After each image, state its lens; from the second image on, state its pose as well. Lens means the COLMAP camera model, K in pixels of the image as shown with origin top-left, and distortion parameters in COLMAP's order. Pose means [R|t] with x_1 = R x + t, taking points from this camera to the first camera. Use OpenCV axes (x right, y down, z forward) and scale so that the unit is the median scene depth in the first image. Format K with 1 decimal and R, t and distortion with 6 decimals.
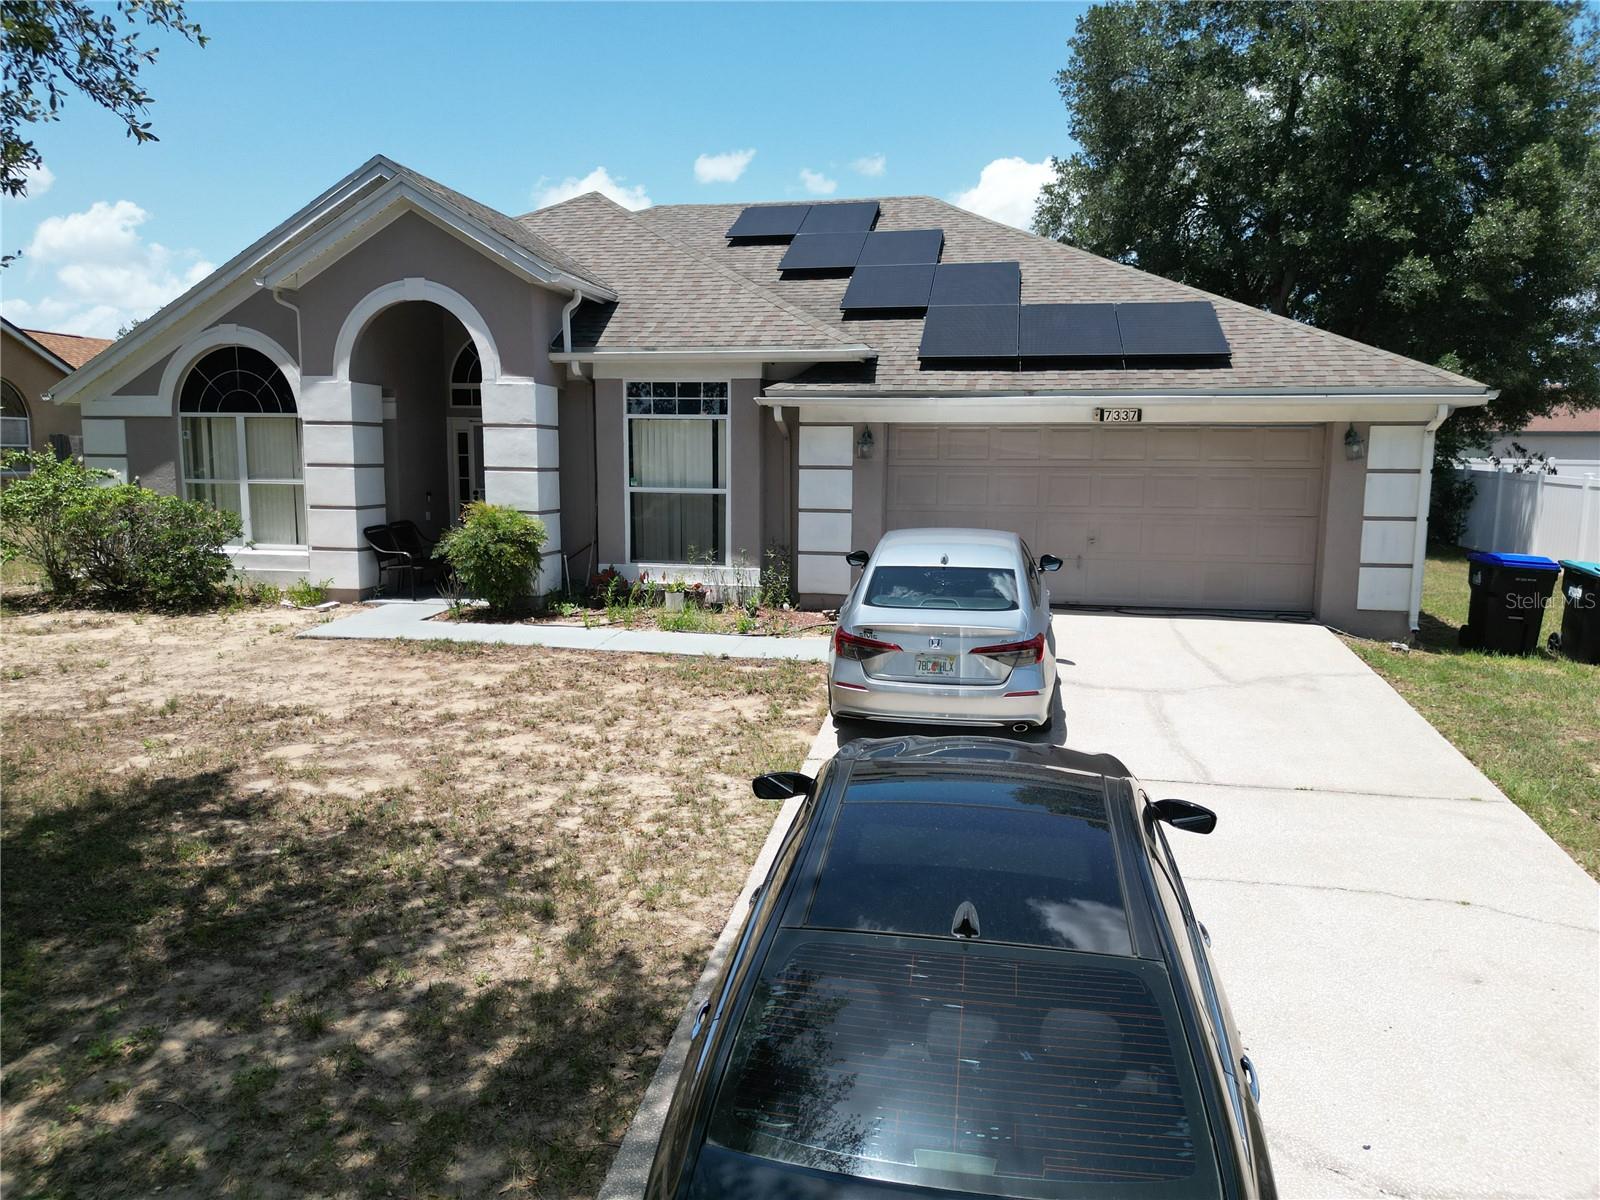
lens RADIAL K [[1120.7, 0, 800.0], [0, 1120.7, 600.0], [0, 0, 1]] dist [0.069606, -0.064922]
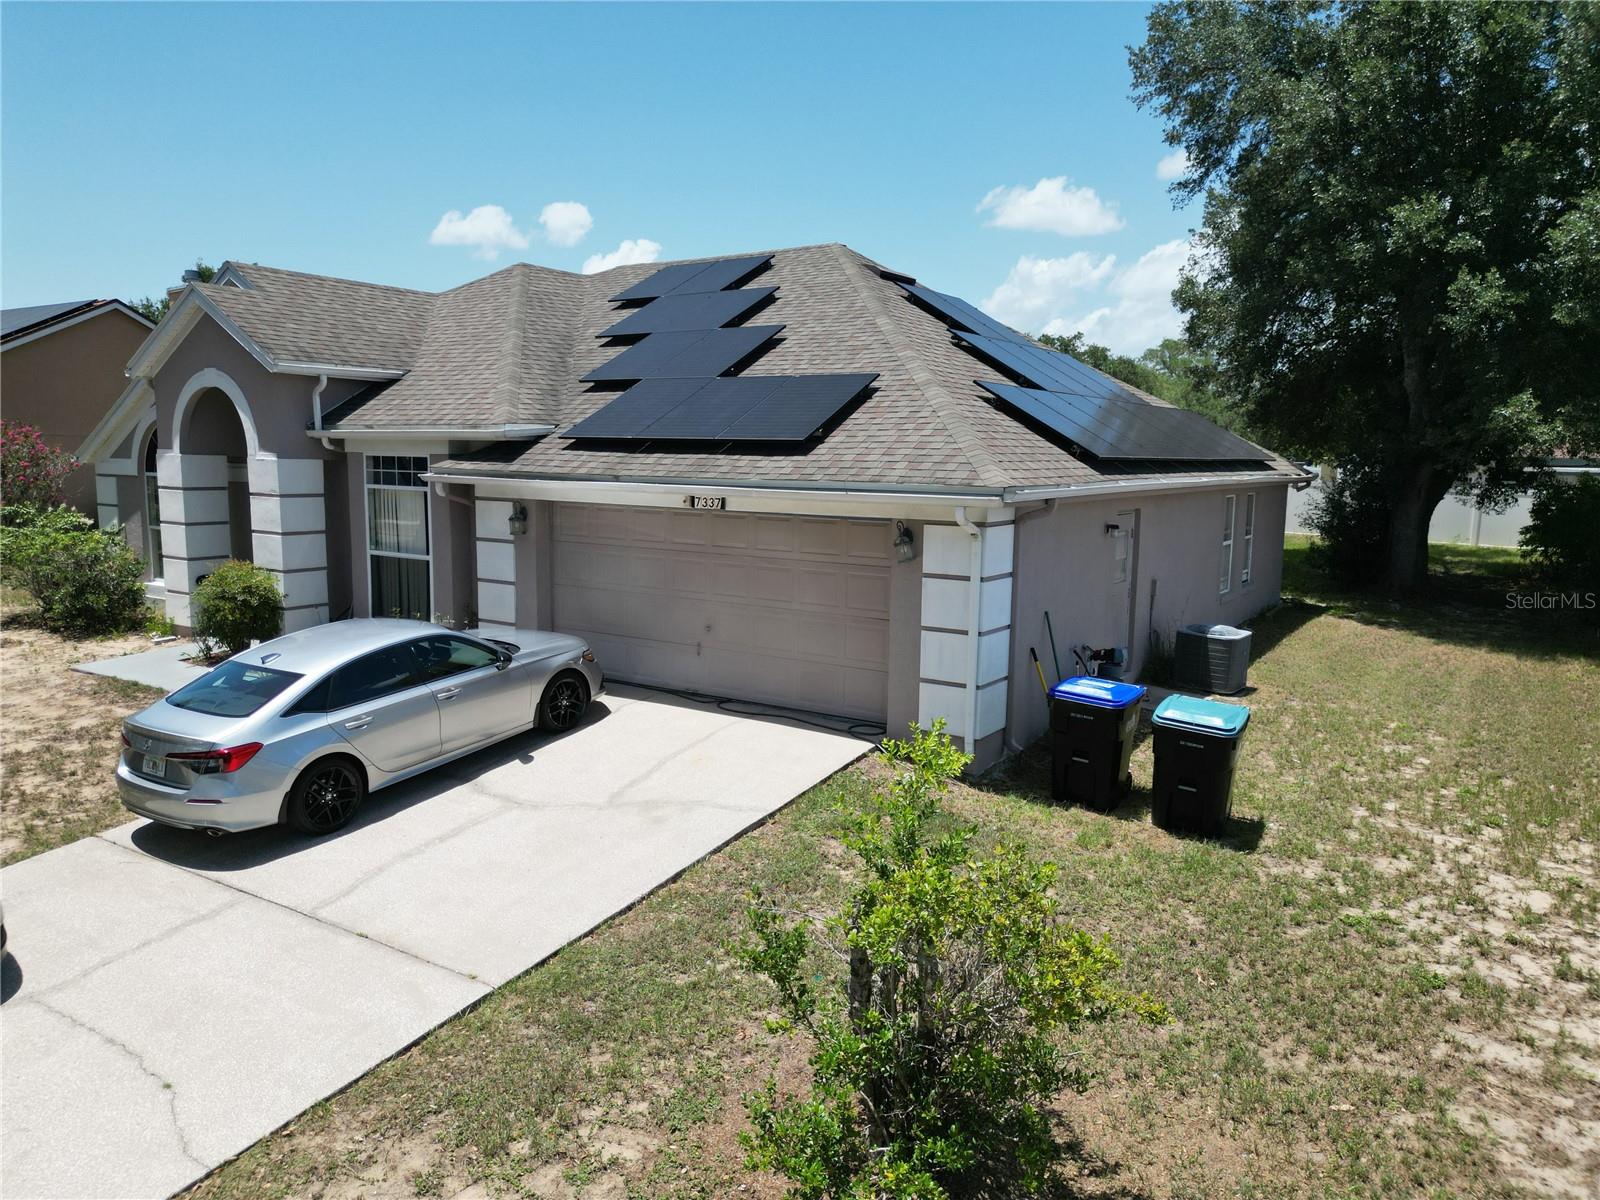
lens RADIAL K [[1120.7, 0, 800.0], [0, 1120.7, 600.0], [0, 0, 1]] dist [0.069606, -0.064922]
pose [[0.922219, 0.055776, -0.382625, 0.691905], [-0.055905, 0.998378, 0.010790, -0.091071], [0.382606, 0.011440, 0.923841, 0.146563]]
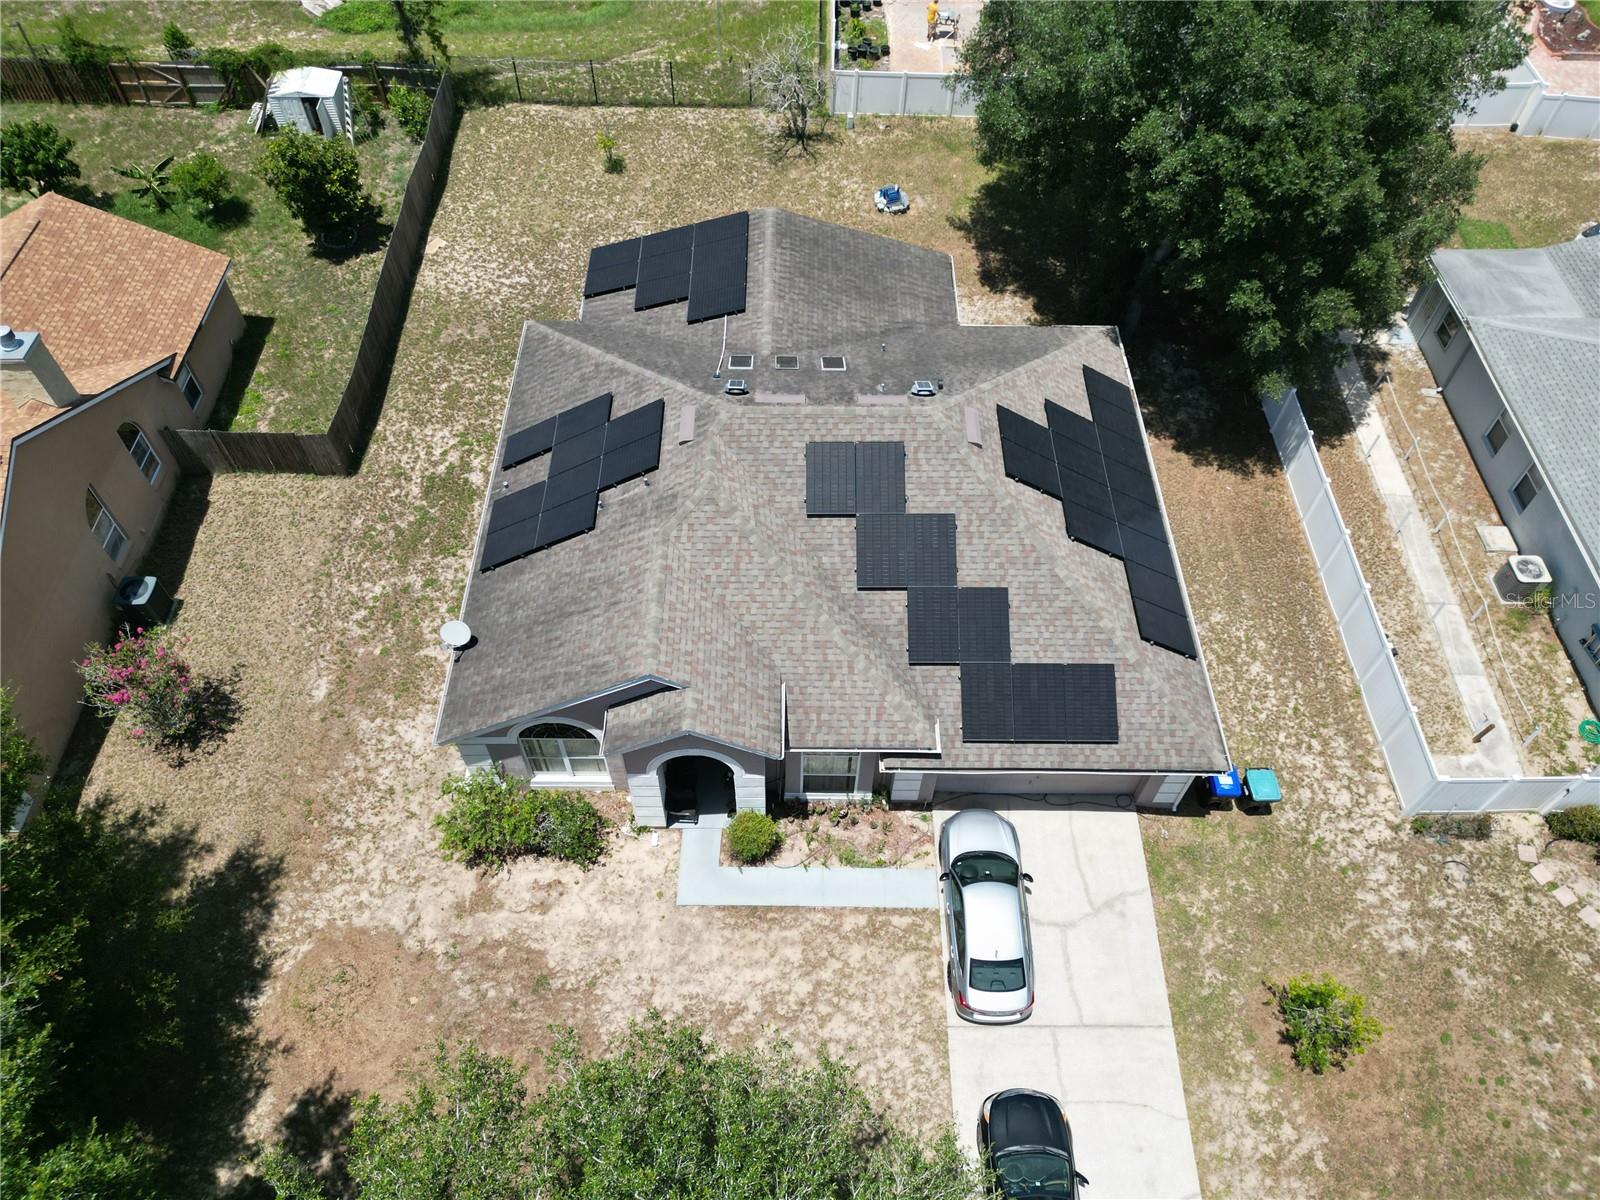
lens RADIAL K [[1128.4, 0, 800.0], [0, 1128.4, 600.0], [0, 0, 1]] dist [0.061785, -0.060721]
pose [[0.982730, -0.143628, 0.116674, -0.350987], [0.016193, 0.694845, 0.718978, -1.734503], [-0.184336, -0.704672, 0.685170, -0.090067]]
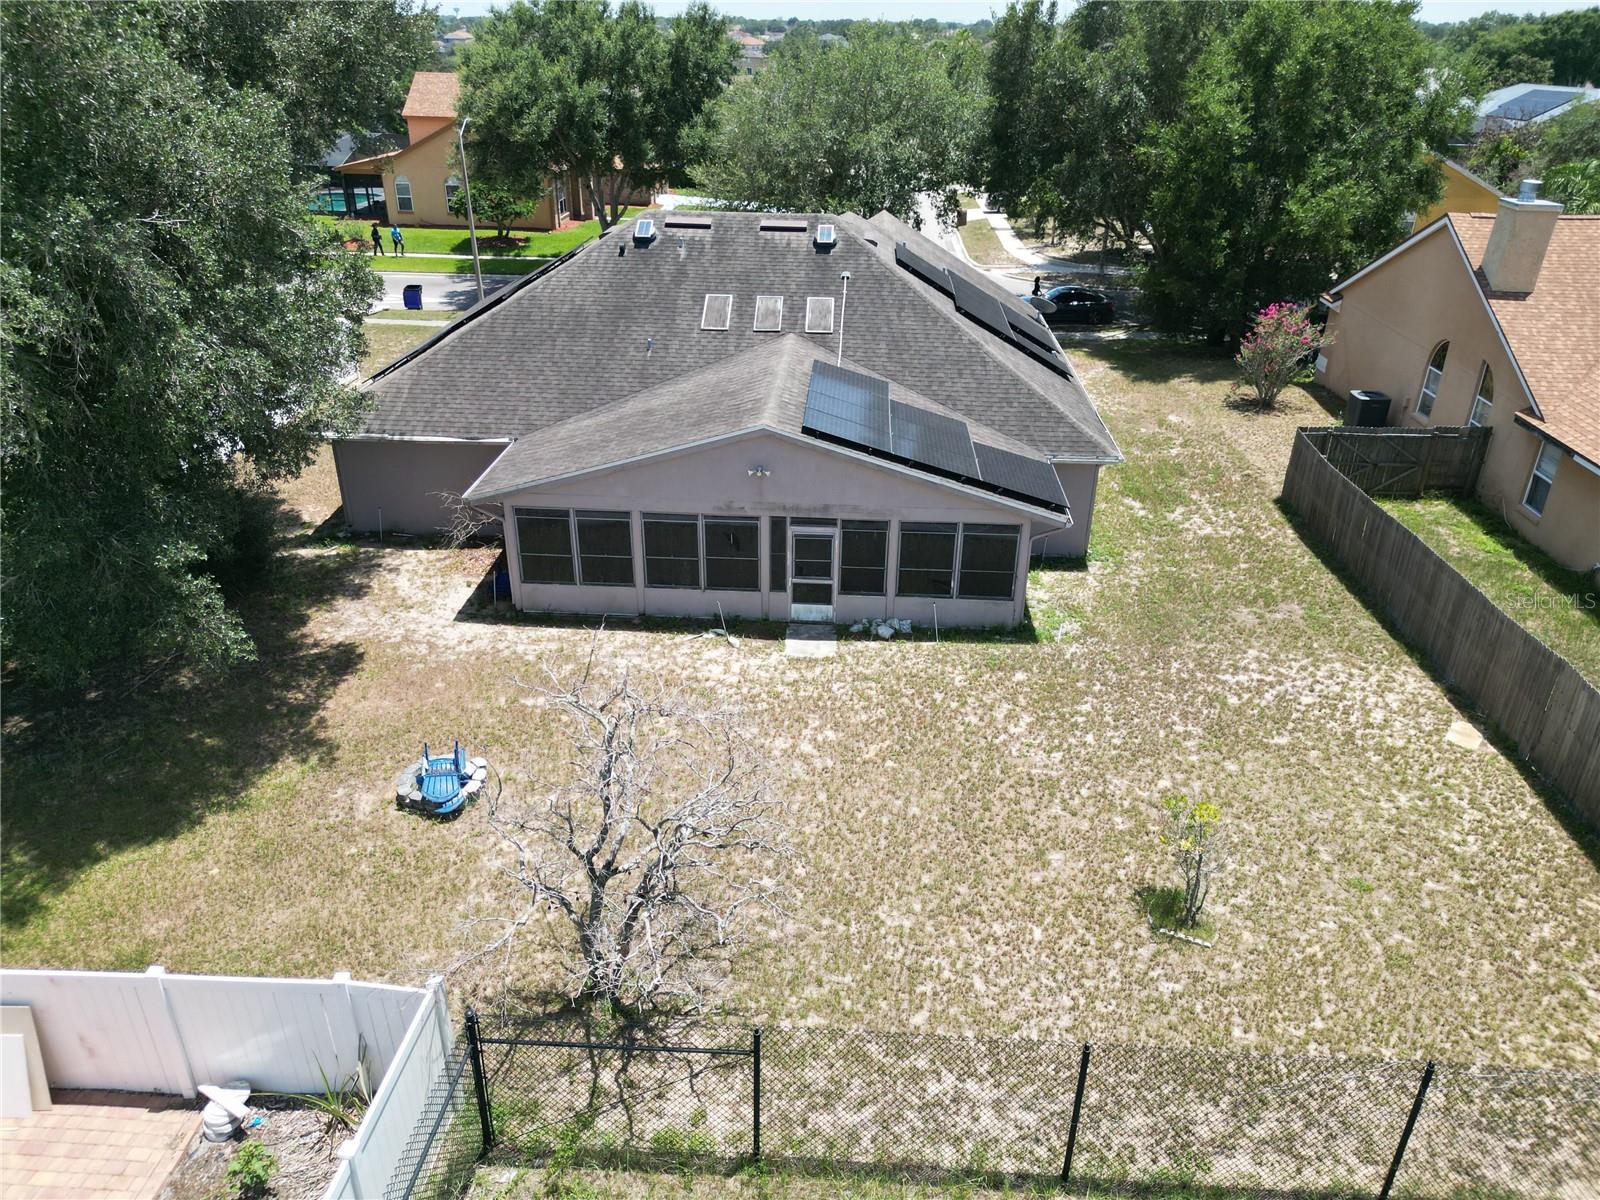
lens RADIAL K [[1128.4, 0, 800.0], [0, 1128.4, 600.0], [0, 0, 1]] dist [0.061785, -0.060721]
pose [[-0.992130, 0.038188, -0.119247, 0.162464], [-0.034869, 0.830420, 0.556046, -1.140423], [0.120260, 0.555828, -0.822553, 3.754450]]
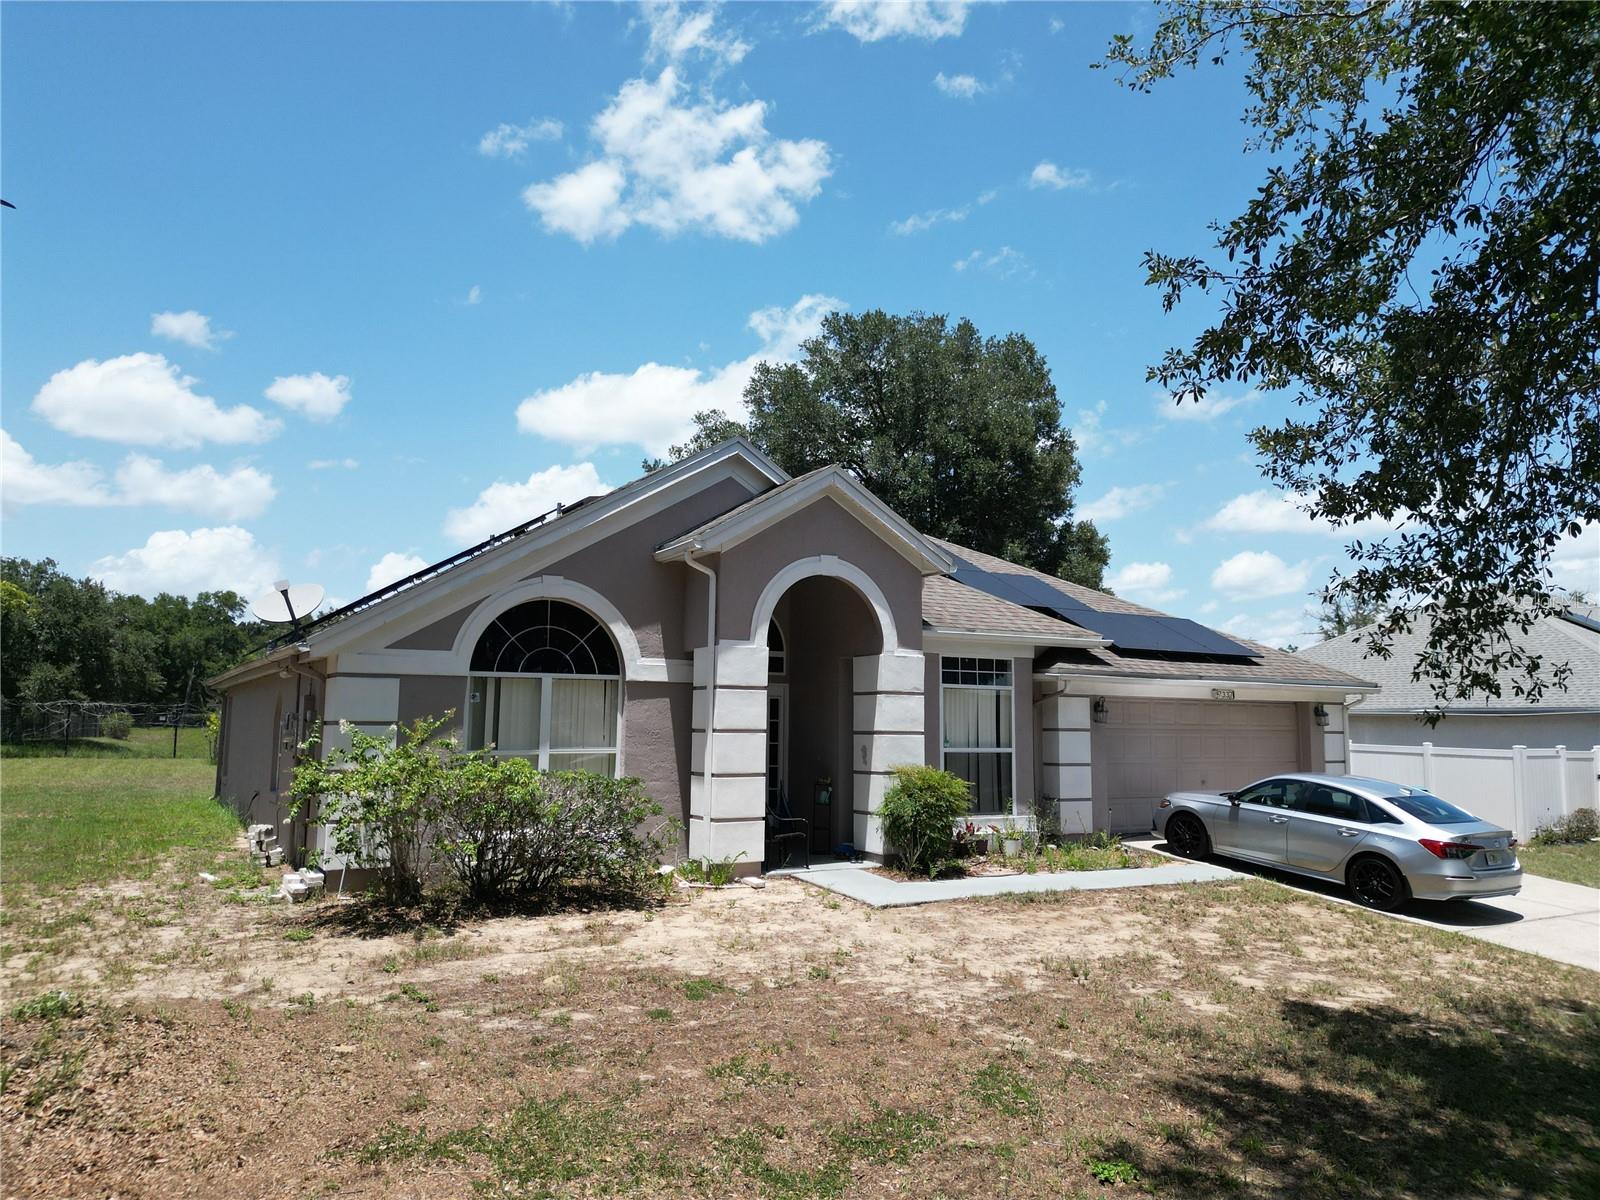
lens RADIAL K [[1126.9, 0, 800.0], [0, 1126.9, 600.0], [0, 0, 1]] dist [0.069743, -0.075653]
pose [[0.744403, 0.071221, 0.663922, -1.064915], [0.086073, 0.975766, -0.201179, -0.031517], [-0.662160, 0.206904, 0.720233, 0.264119]]
